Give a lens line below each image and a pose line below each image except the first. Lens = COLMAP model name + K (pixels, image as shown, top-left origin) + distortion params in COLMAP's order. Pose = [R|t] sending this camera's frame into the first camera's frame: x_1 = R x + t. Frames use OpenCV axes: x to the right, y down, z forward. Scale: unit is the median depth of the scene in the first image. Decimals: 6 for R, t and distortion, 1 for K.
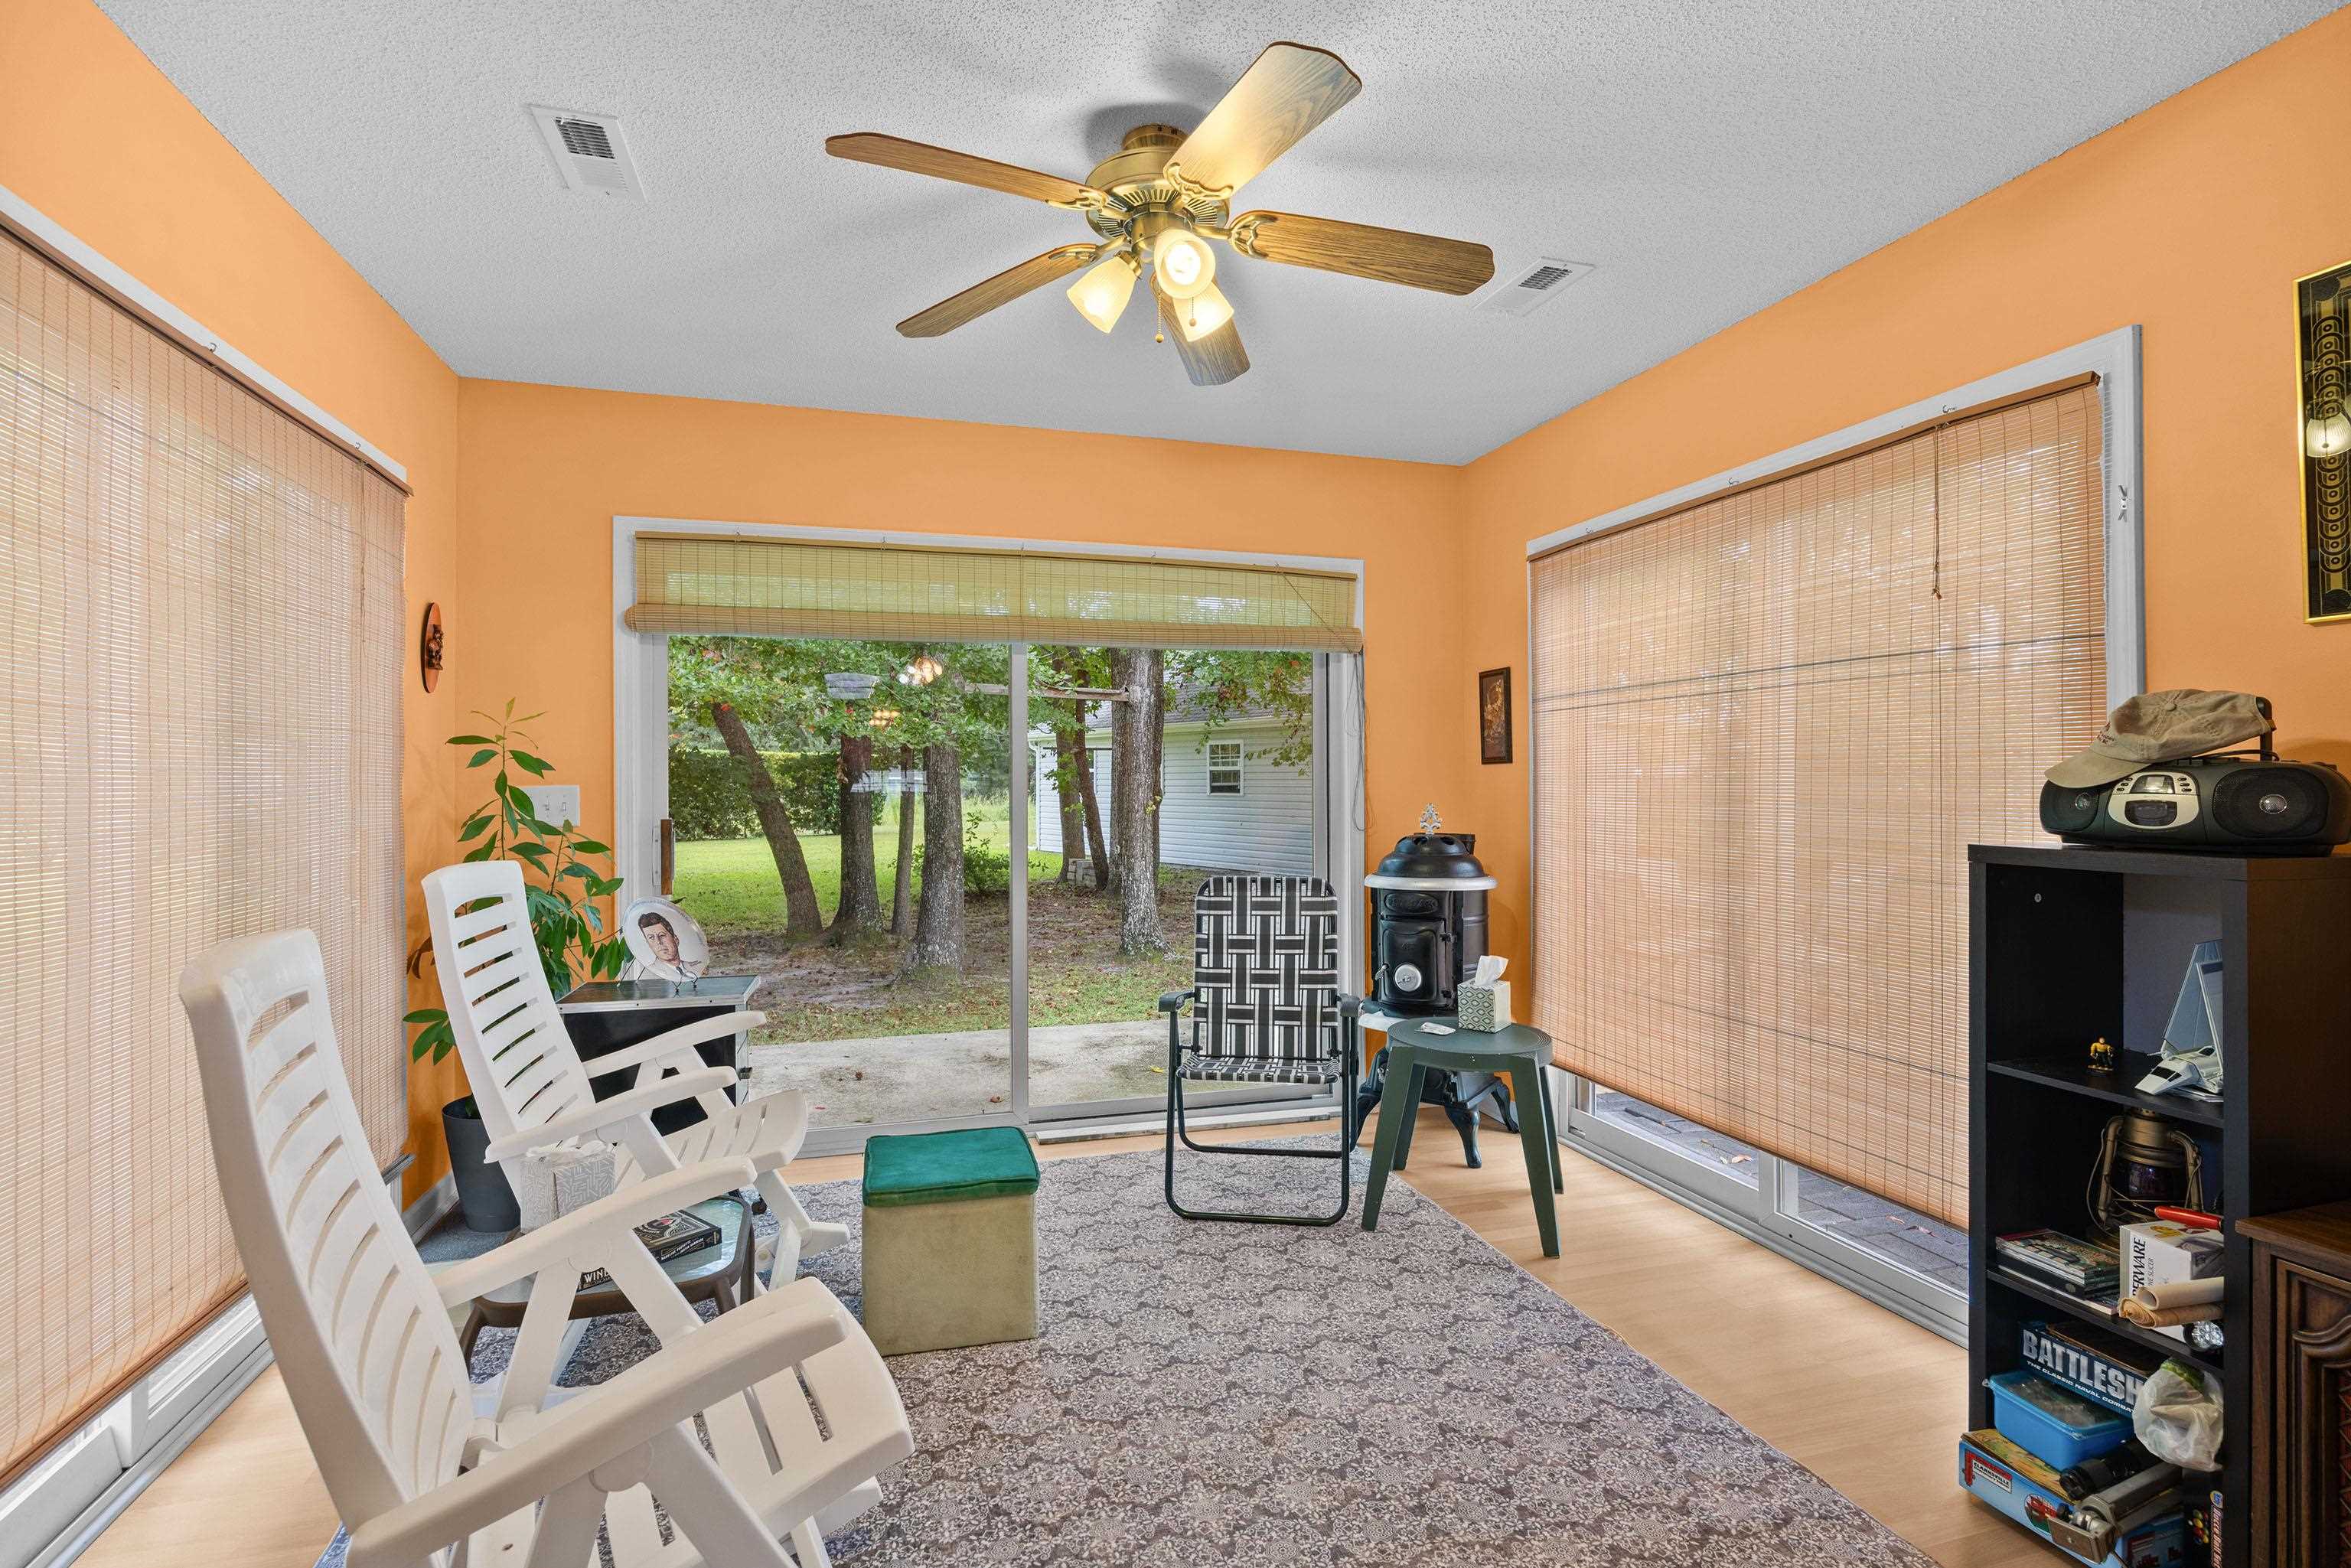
lens RADIAL K [[1119.0, 0, 1175.5], [0, 1119.0, 784.0], [0, 0, 1]] dist [-0.002369, -0.011426]
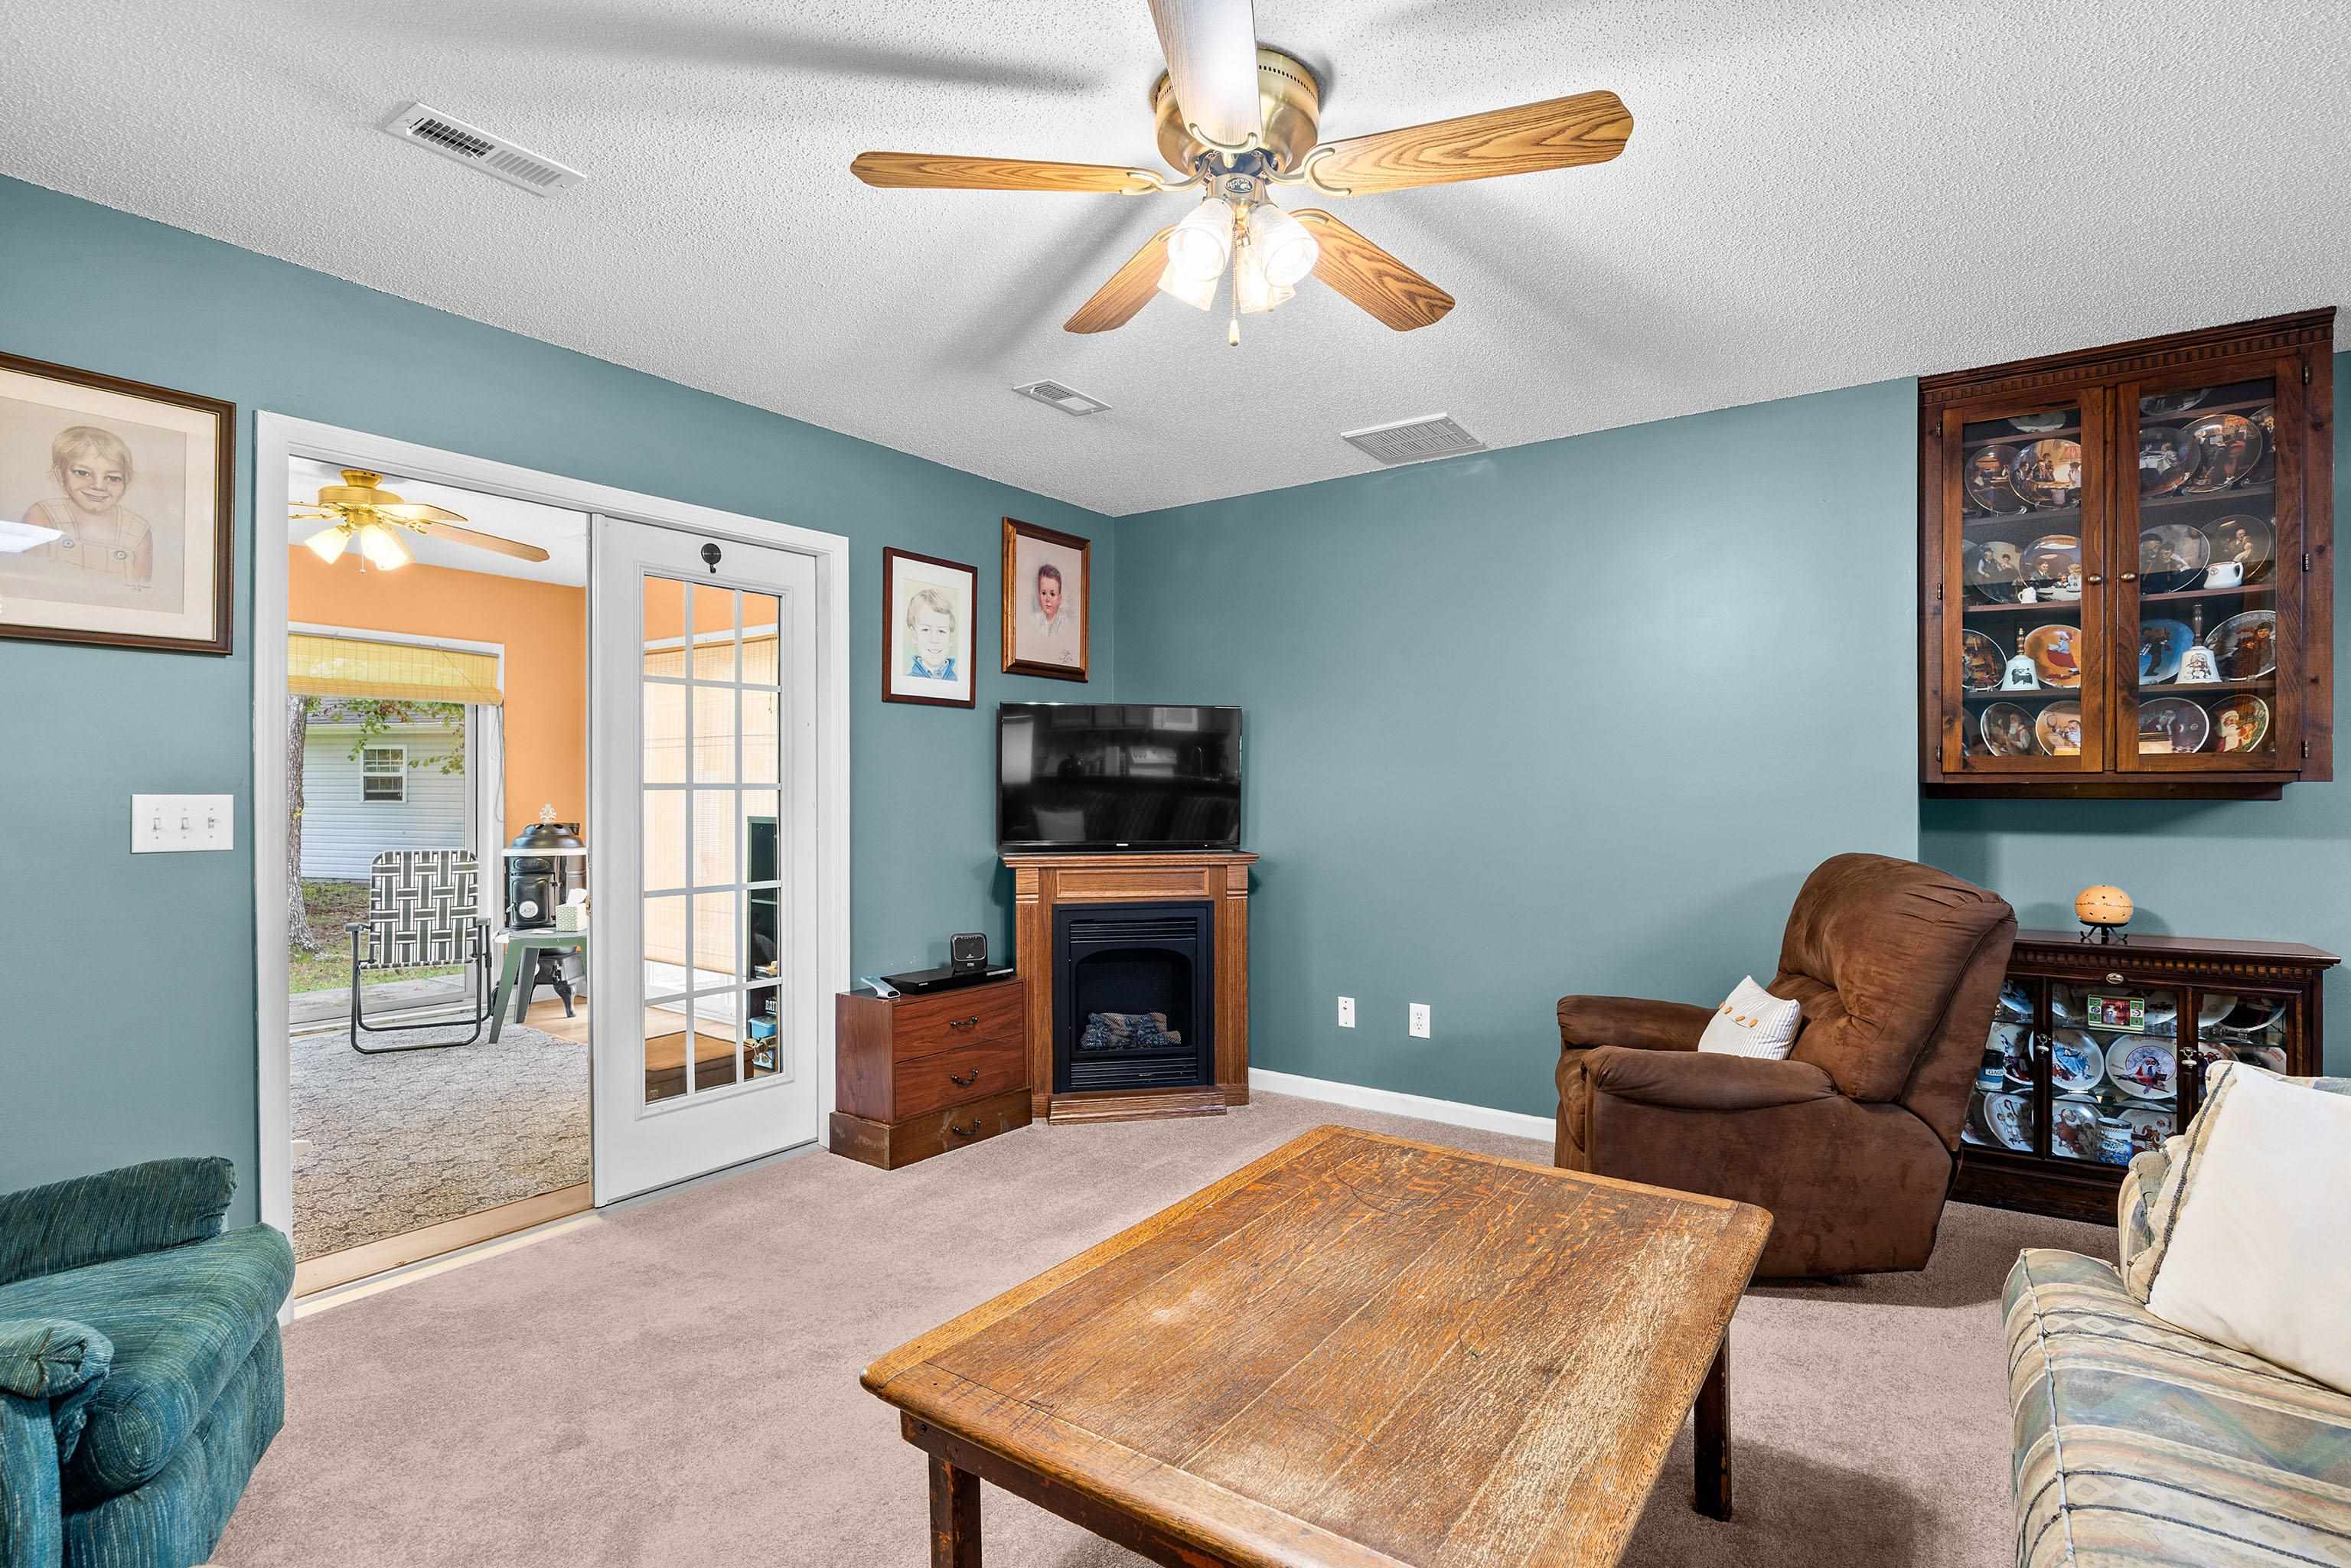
lens RADIAL K [[1119.0, 0, 1175.5], [0, 1119.0, 784.0], [0, 0, 1]] dist [-0.002369, -0.011426]
pose [[0.786871, 0.007396, 0.617073, -0.056602], [-0.002800, 0.999961, -0.008414, 0.000872], [-0.617111, 0.004893, 0.786861, -0.861069]]
